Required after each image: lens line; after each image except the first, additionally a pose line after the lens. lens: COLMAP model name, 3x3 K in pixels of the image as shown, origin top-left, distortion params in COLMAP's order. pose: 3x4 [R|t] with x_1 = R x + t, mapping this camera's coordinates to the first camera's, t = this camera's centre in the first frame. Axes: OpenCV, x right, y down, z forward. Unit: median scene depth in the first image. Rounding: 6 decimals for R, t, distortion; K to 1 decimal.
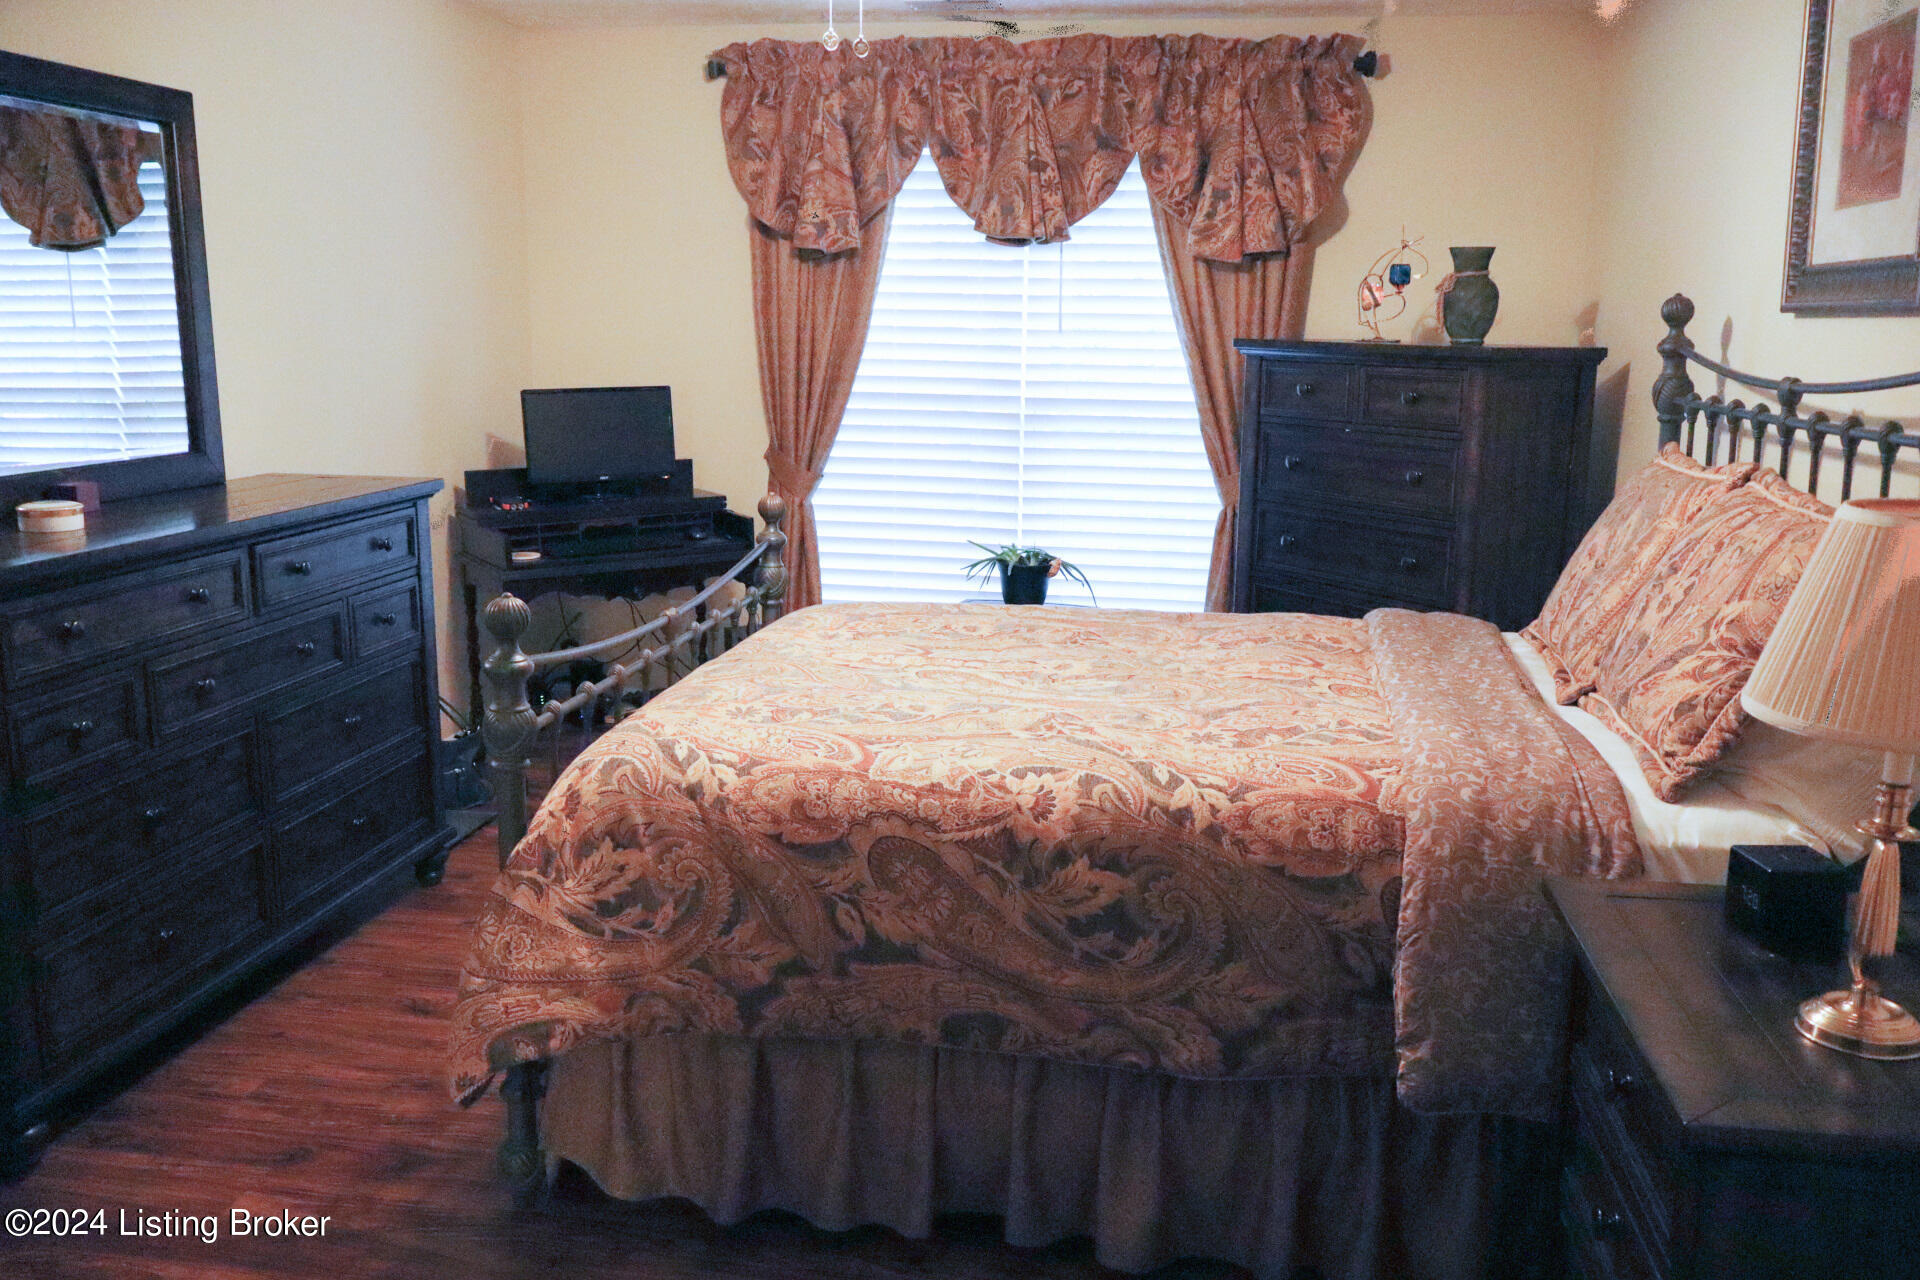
lens RADIAL K [[1603.8, 0, 965.7], [0, 1603.8, 644.5], [0, 0, 1]] dist [-0.016938, 0.010570]
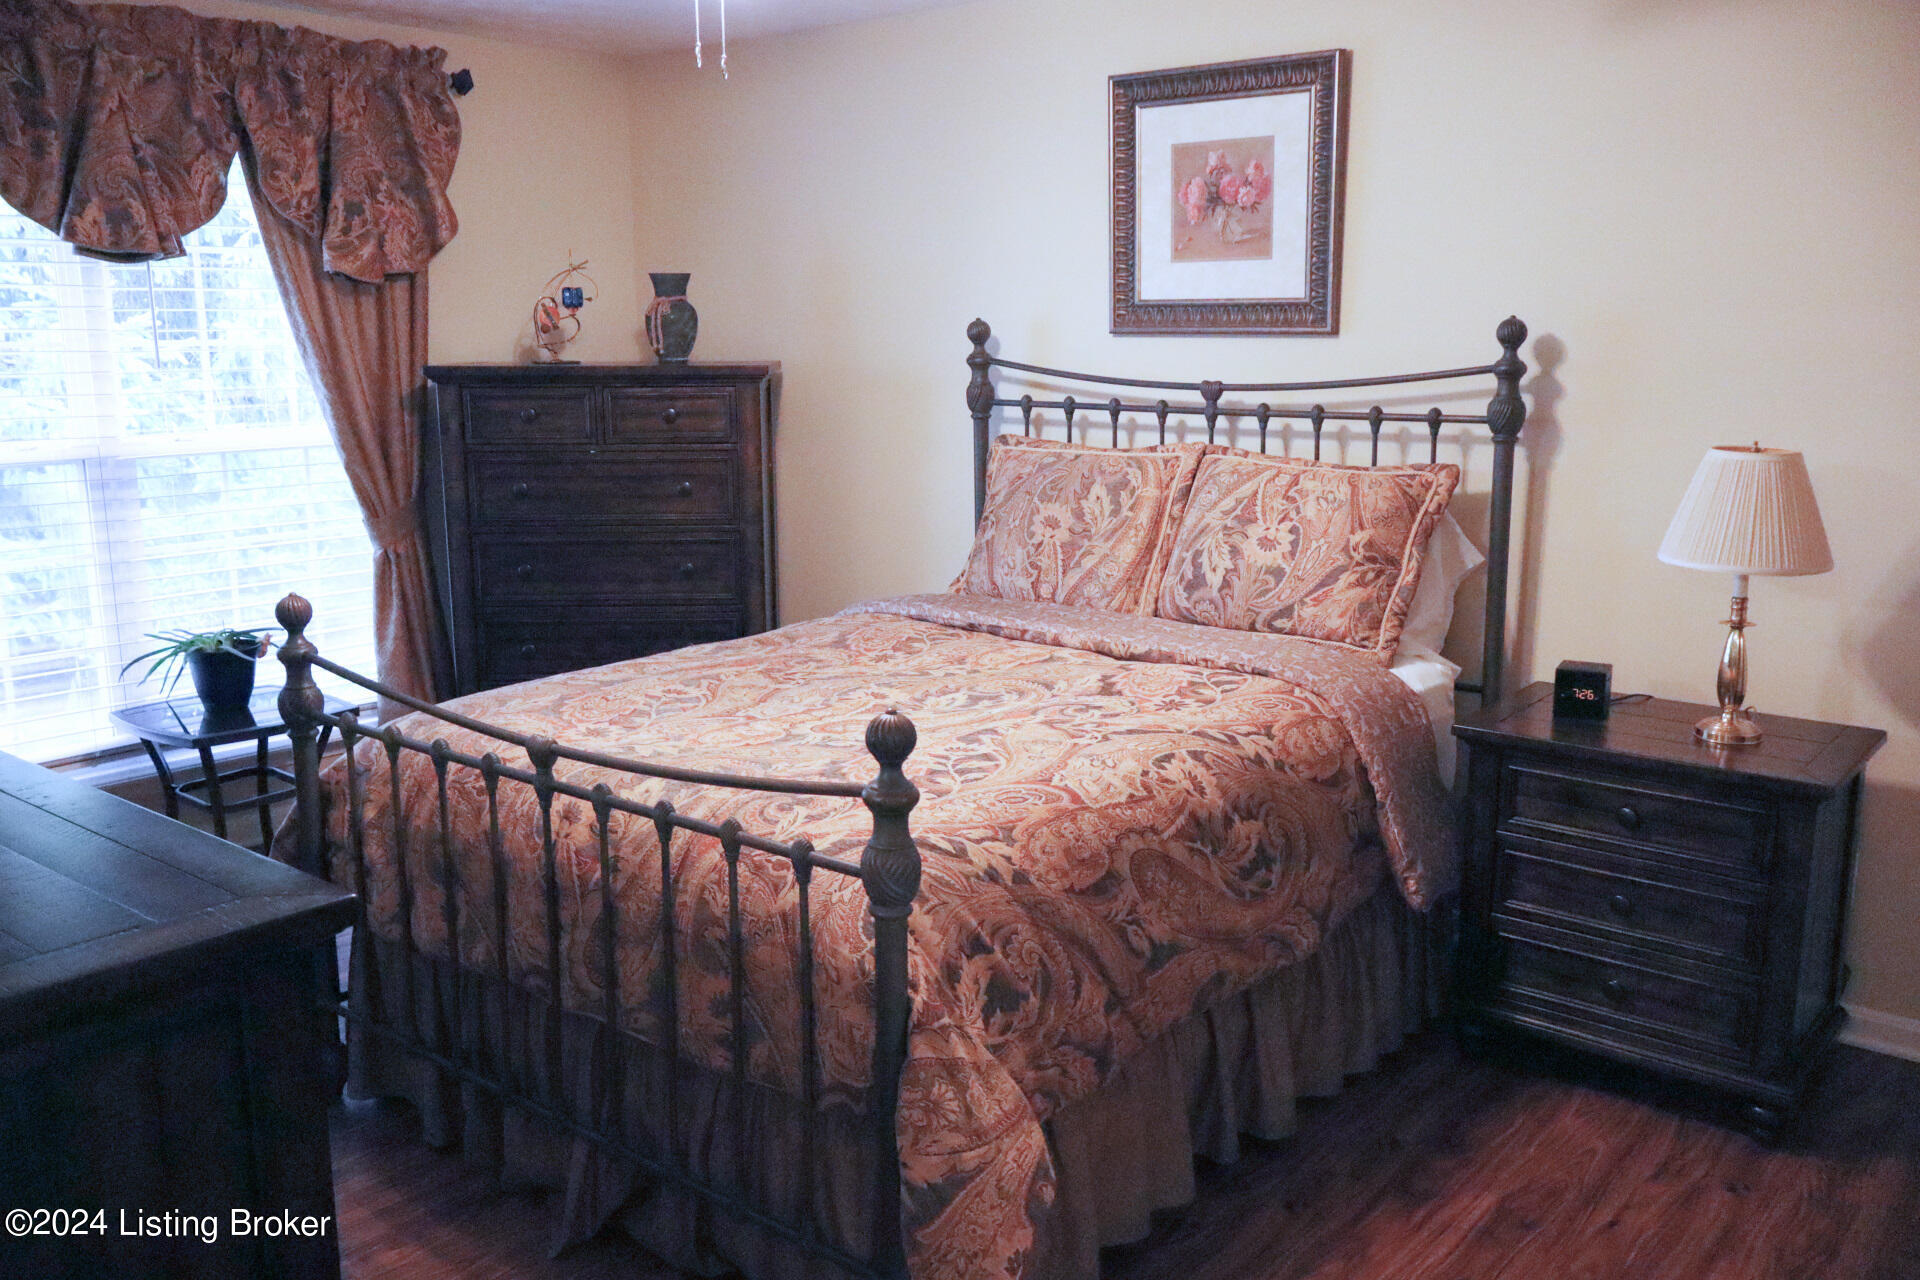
lens RADIAL K [[1603.8, 0, 970.3], [0, 1603.8, 633.7], [0, 0, 1]] dist [-0.016938, 0.010570]
pose [[0.505355, -0.180551, 0.843811, -0.673020], [0.182493, 0.978109, 0.099993, -0.102268], [-0.843394, 0.103458, 0.527242, 0.357202]]
